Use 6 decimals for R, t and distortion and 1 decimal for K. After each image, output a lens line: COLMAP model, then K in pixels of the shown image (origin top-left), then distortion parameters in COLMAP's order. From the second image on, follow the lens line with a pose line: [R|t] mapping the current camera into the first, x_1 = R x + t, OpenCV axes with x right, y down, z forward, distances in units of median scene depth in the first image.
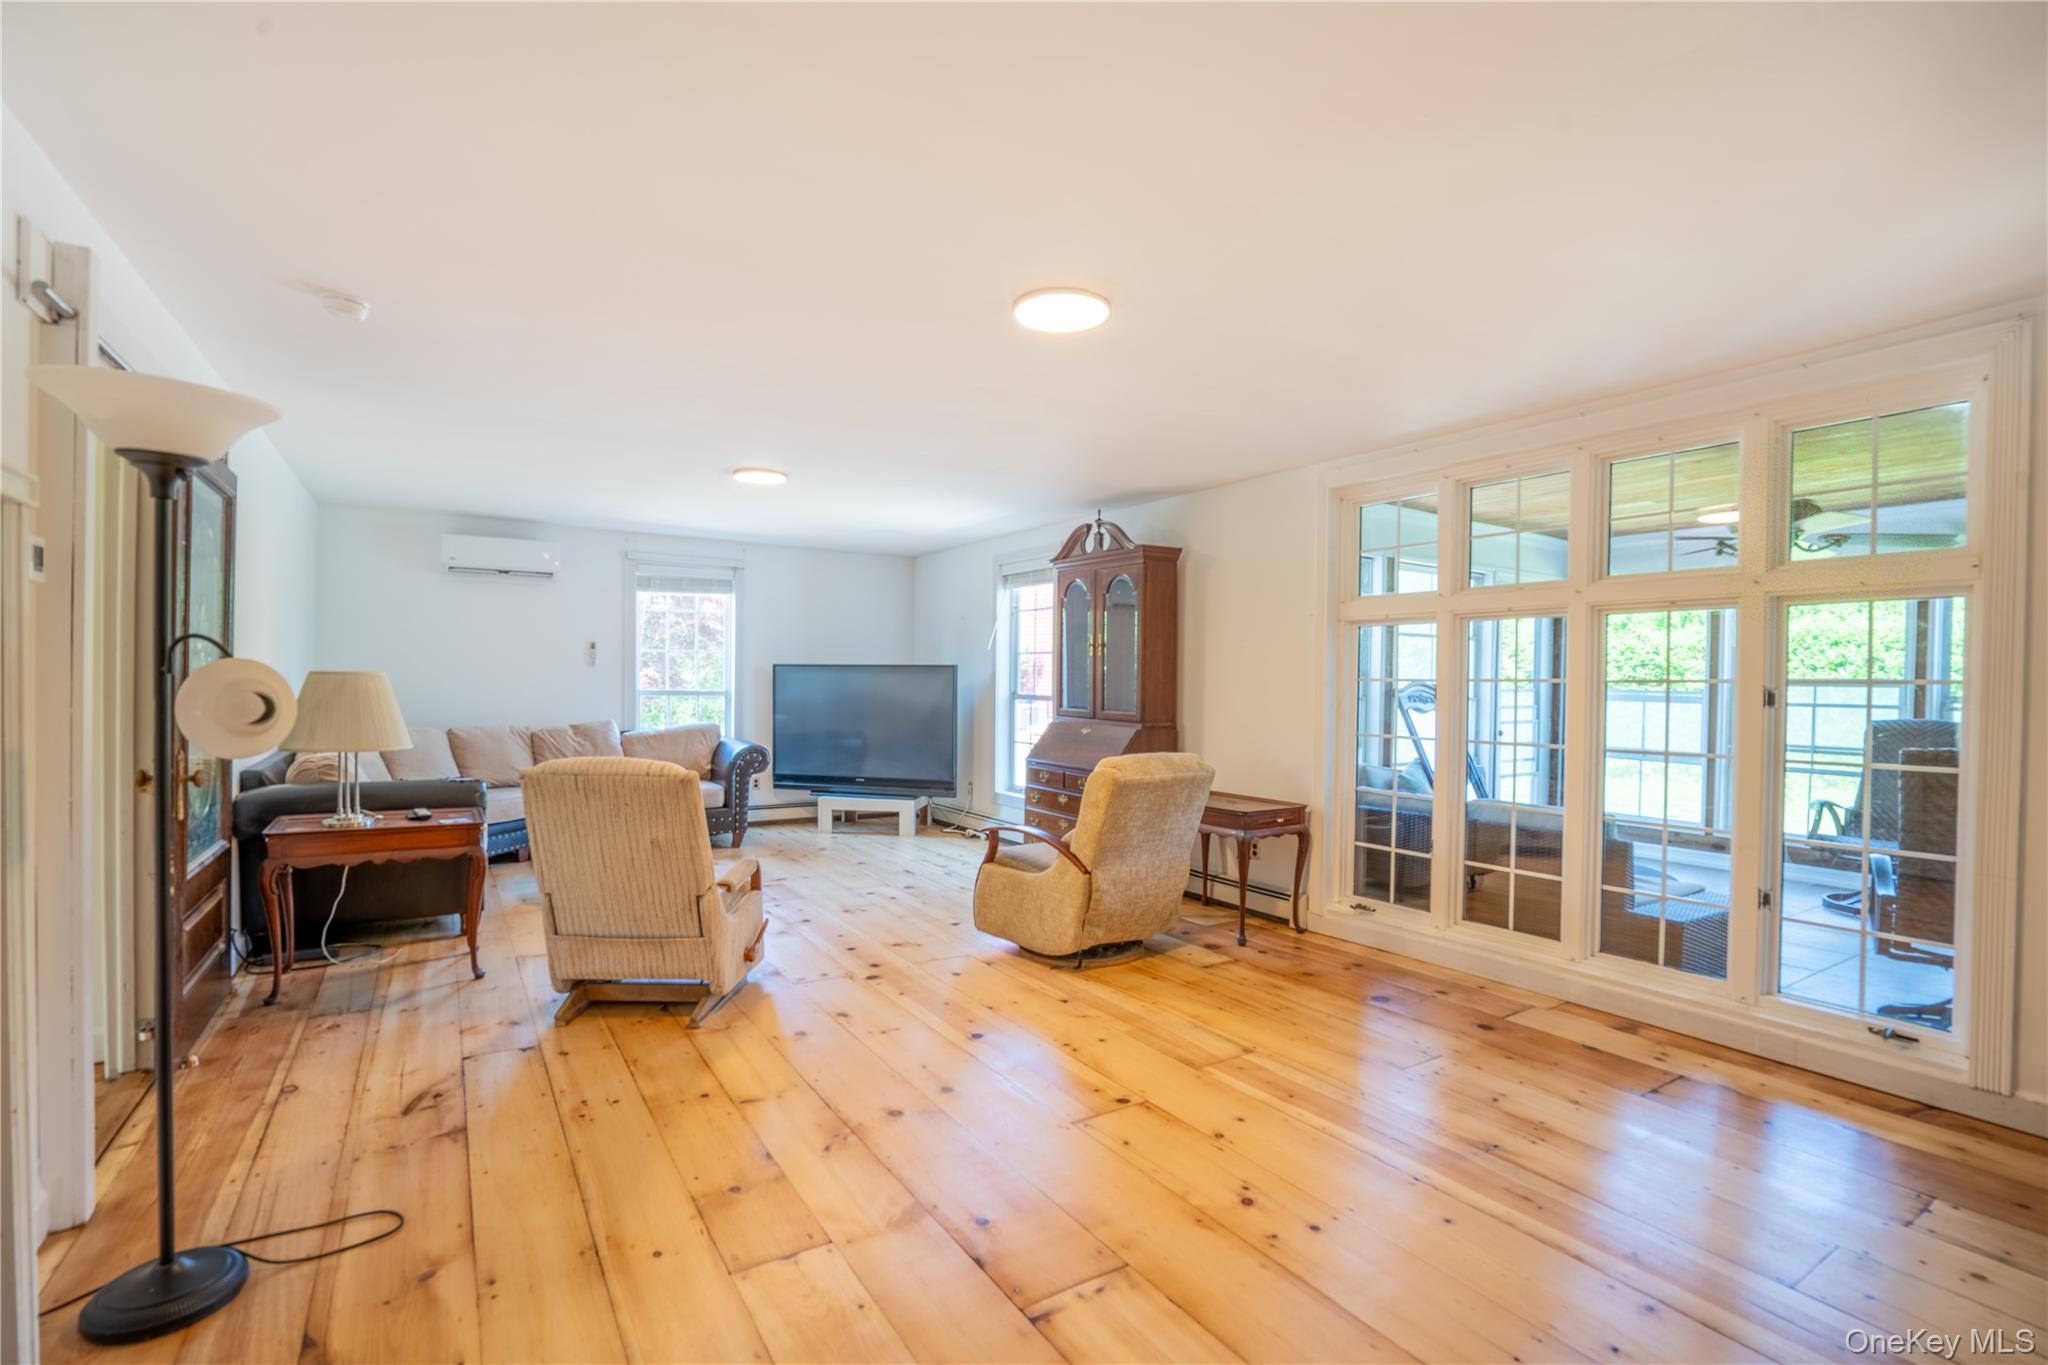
lens RADIAL K [[943.0, 0, 1003.8], [0, 943.0, 683.6], [0, 0, 1]] dist [-0.033792, 0.002962]
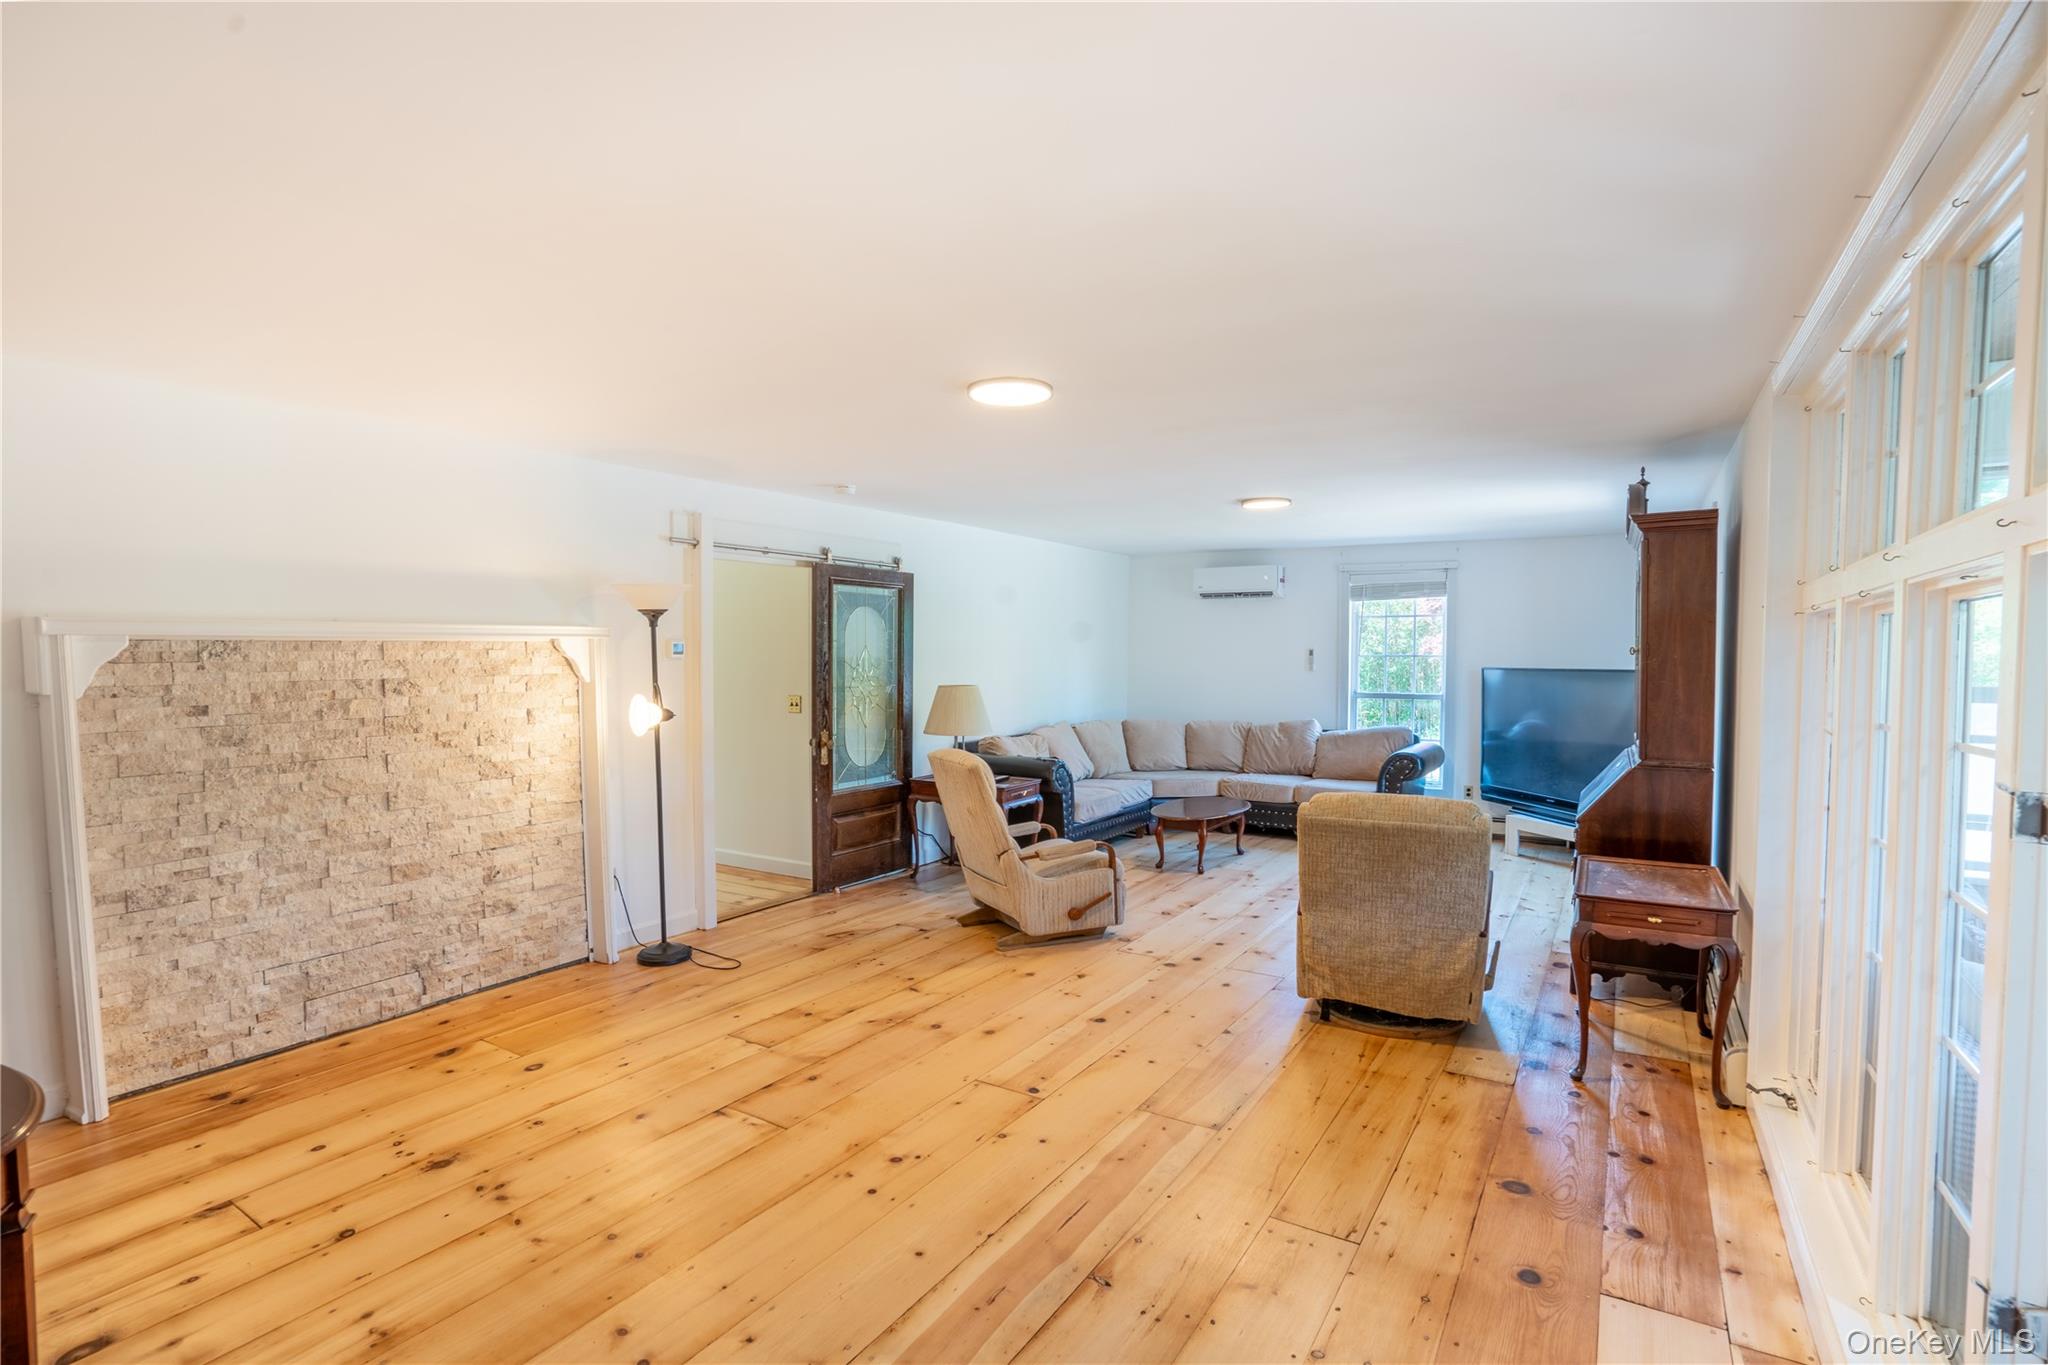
lens RADIAL K [[943.0, 0, 1016.2], [0, 943.0, 696.8], [0, 0, 1]] dist [-0.033792, 0.002962]
pose [[0.427751, 0.019763, -0.903681, 0.929624], [0.007863, 0.999642, 0.025583, -0.042797], [0.903863, -0.018049, 0.427442, 0.426741]]
